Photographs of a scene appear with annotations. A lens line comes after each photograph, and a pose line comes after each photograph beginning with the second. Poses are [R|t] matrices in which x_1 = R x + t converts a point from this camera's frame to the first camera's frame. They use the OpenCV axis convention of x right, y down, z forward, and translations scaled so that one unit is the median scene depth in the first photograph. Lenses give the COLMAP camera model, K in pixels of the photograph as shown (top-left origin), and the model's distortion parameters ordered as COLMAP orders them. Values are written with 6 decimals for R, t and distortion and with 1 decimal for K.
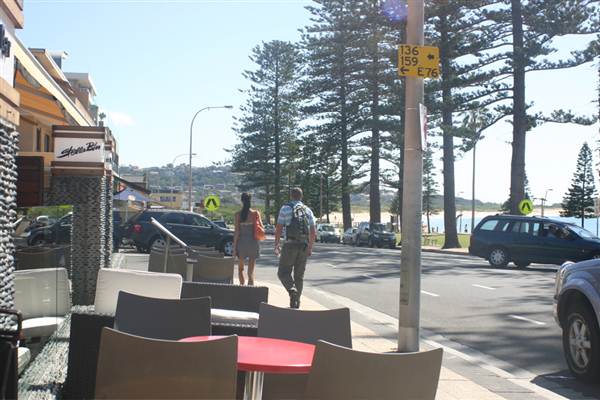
lens RADIAL K [[760.5, 0, 303.1], [0, 760.5, 209.5], [0, 0, 1]] dist [-0.153467, 0.086330]
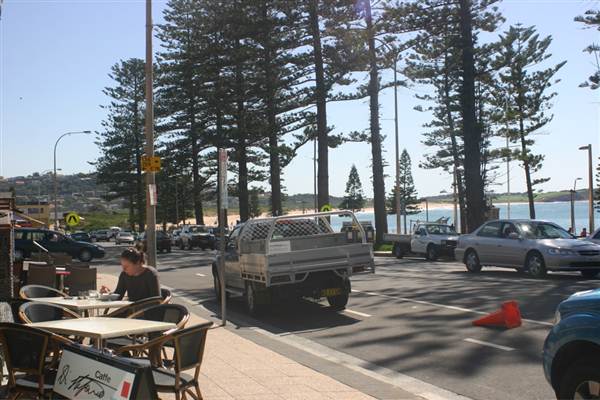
lens RADIAL K [[760.5, 0, 303.1], [0, 760.5, 209.5], [0, 0, 1]] dist [-0.153467, 0.086330]
pose [[0.985163, -0.041556, 0.166512, 0.021504], [0.041864, 0.999122, 0.001665, -0.004588], [-0.166435, 0.005330, 0.986038, -0.125097]]
